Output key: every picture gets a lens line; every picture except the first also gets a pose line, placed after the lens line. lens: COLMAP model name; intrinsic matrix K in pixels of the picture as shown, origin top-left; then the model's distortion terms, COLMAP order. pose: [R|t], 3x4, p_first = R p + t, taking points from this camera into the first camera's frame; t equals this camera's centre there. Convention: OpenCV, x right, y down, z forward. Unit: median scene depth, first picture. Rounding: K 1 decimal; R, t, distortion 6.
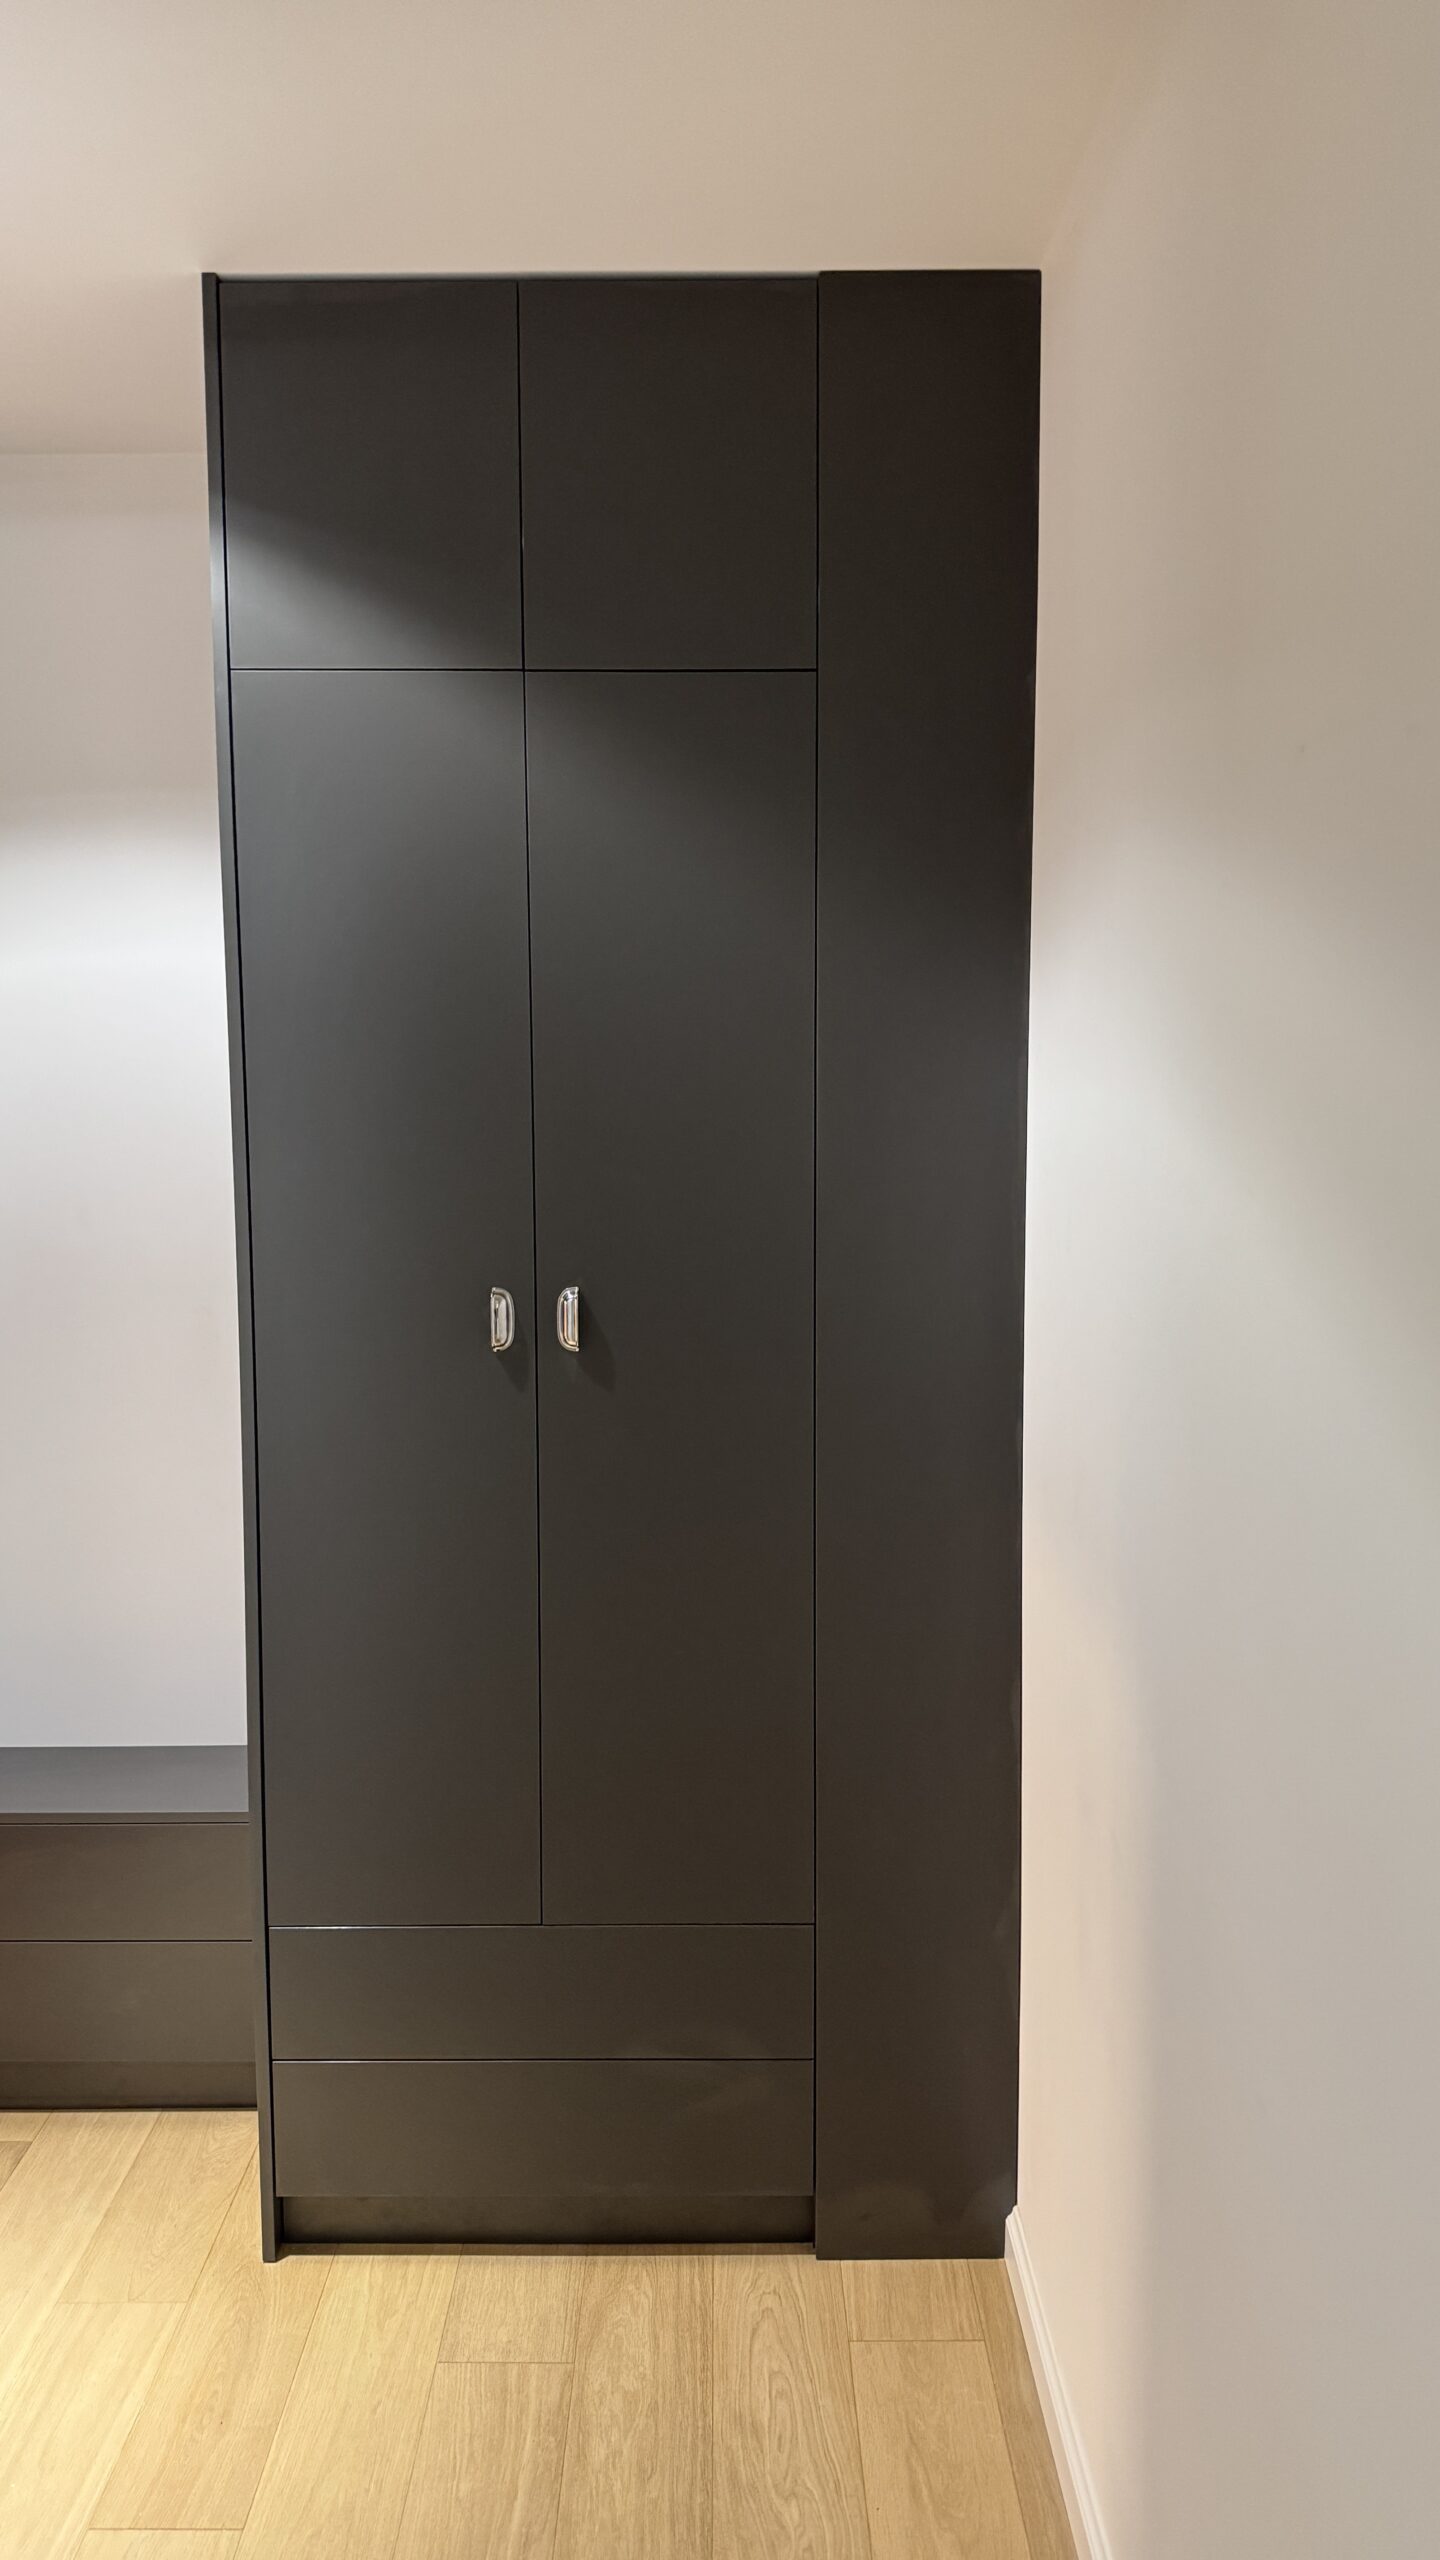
lens RADIAL K [[1830.9, 0, 722.6], [0, 1830.9, 1284.9], [0, 0, 1]] dist [0.010357, 0.002702]
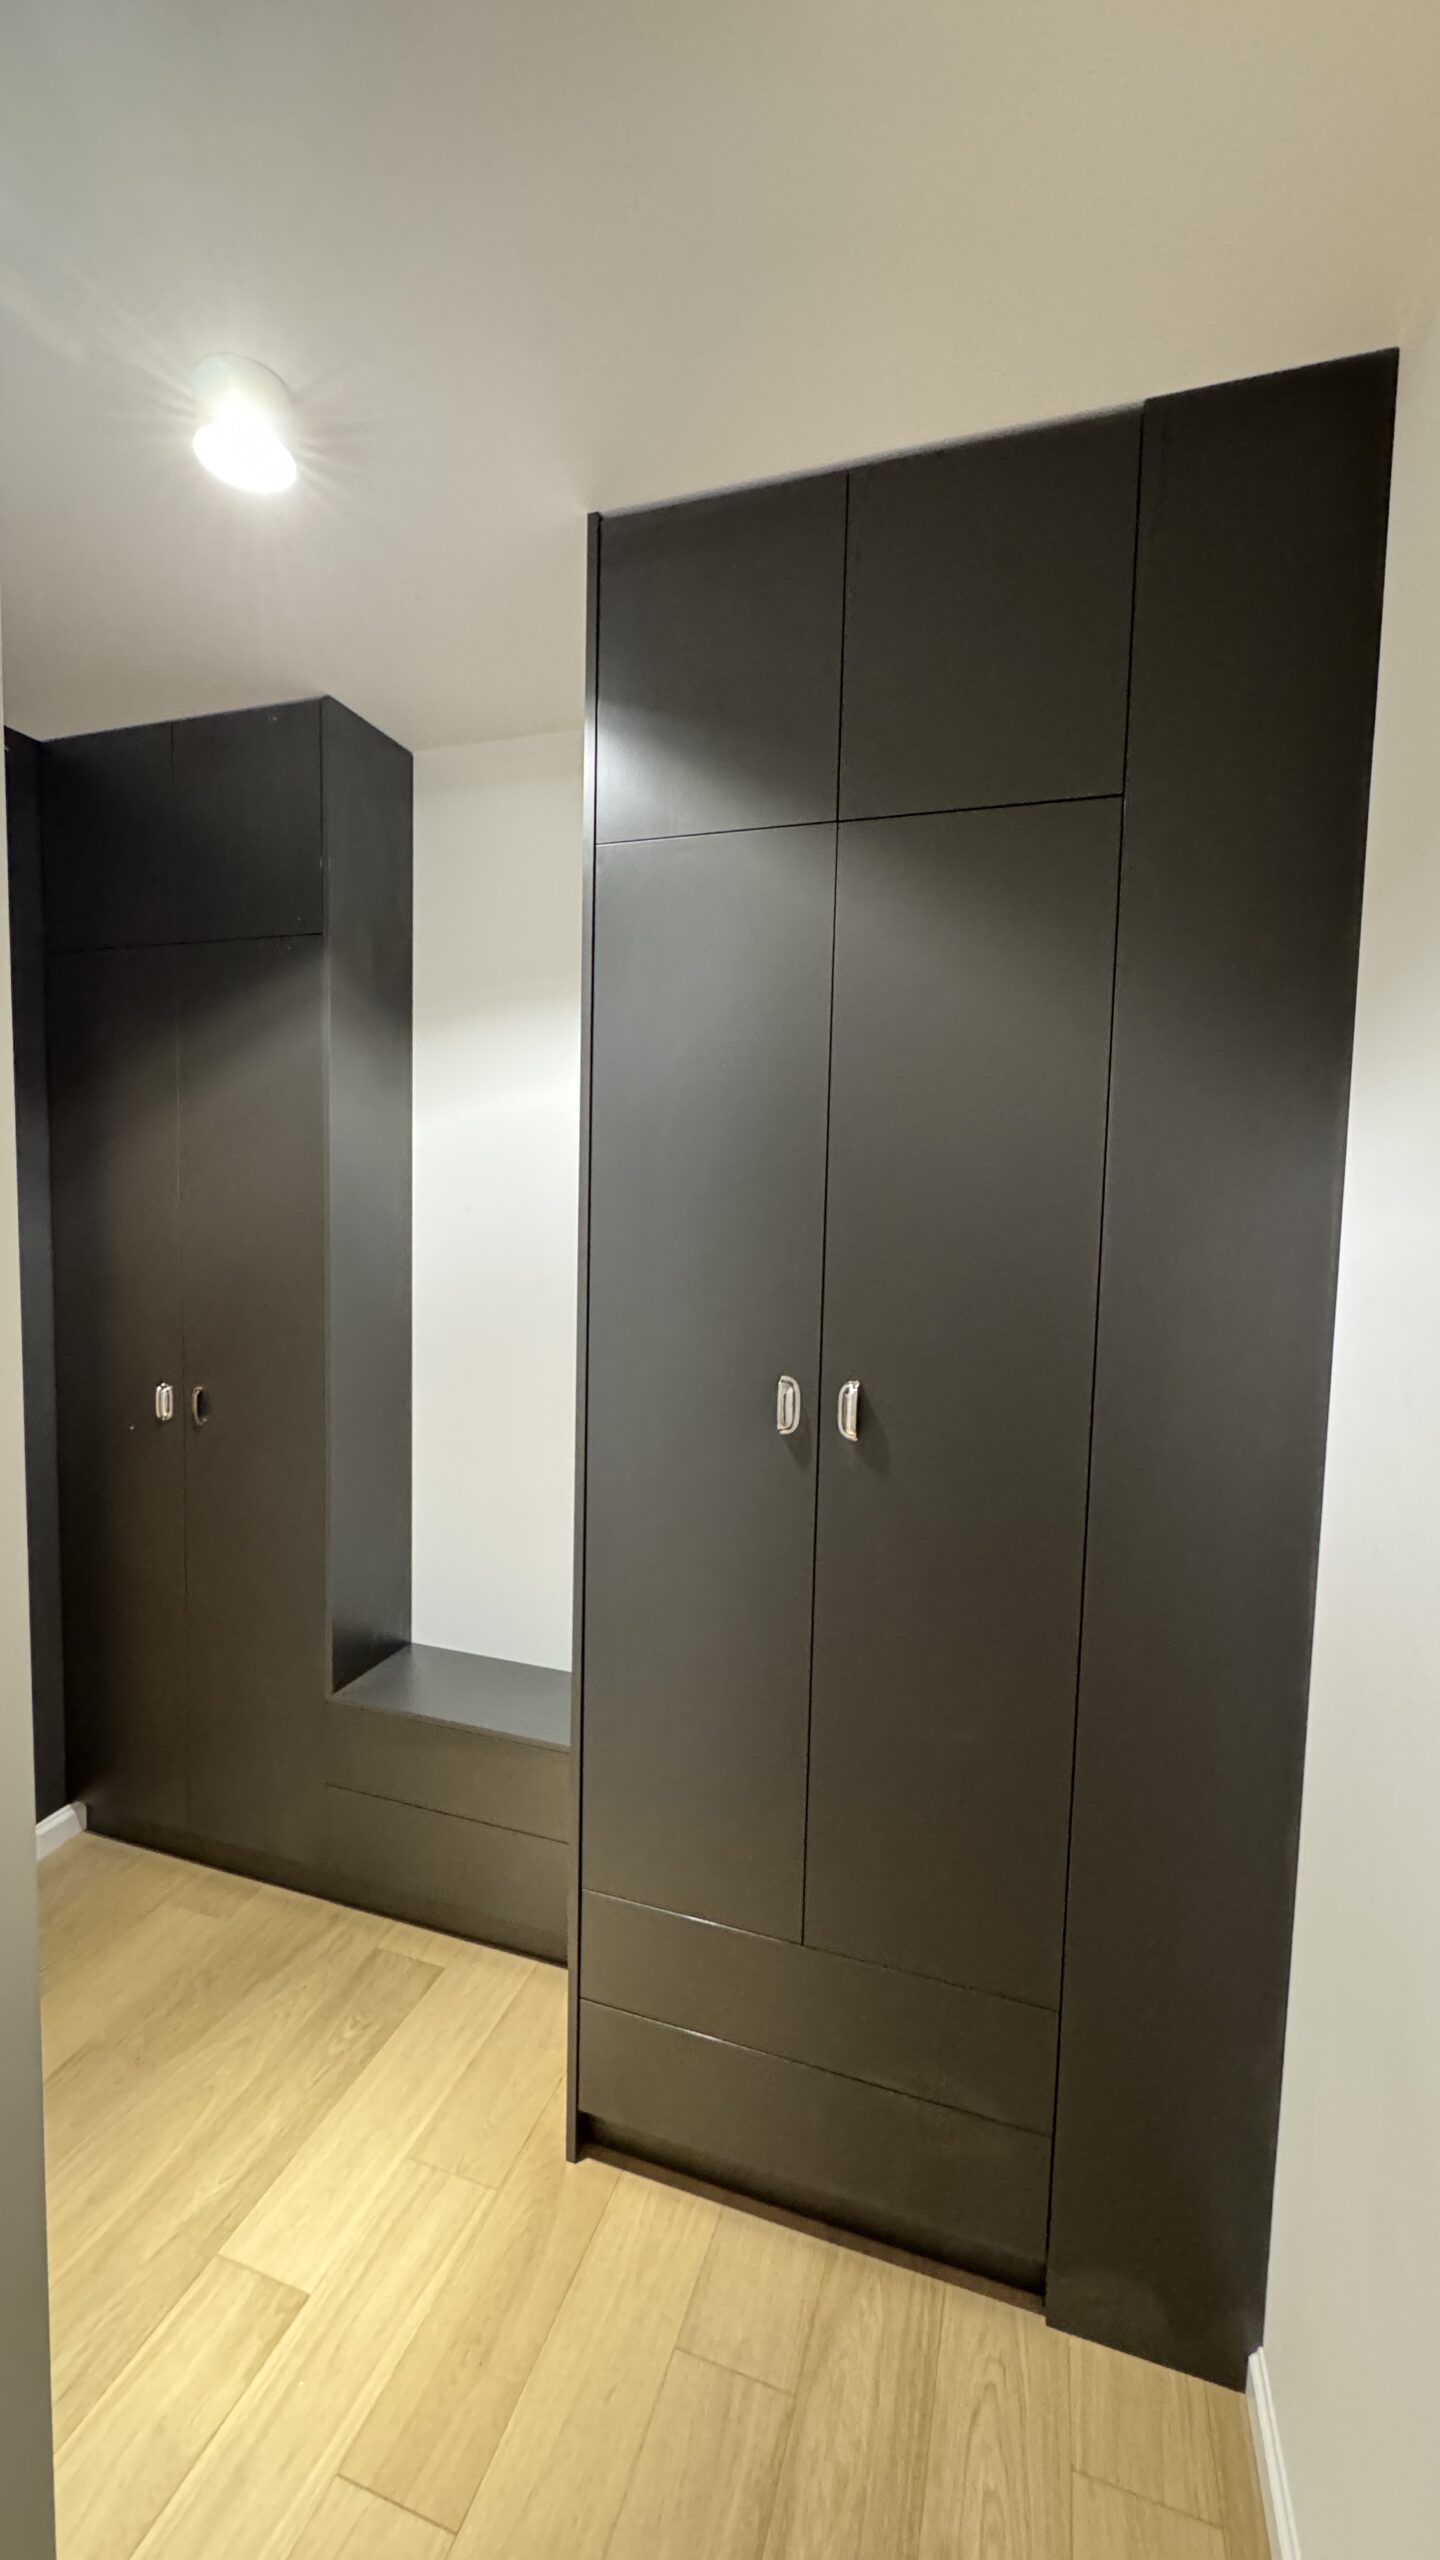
lens RADIAL K [[1017.0, 0, 714.2], [0, 1017.0, 1284.1], [0, 0, 1]] dist [-0.002321, -0.000654]
pose [[0.947872, 0.048687, -0.314909, 0.026824], [-0.056254, 0.998304, -0.014979, -0.042735], [0.313645, 0.031913, 0.949004, 0.400882]]
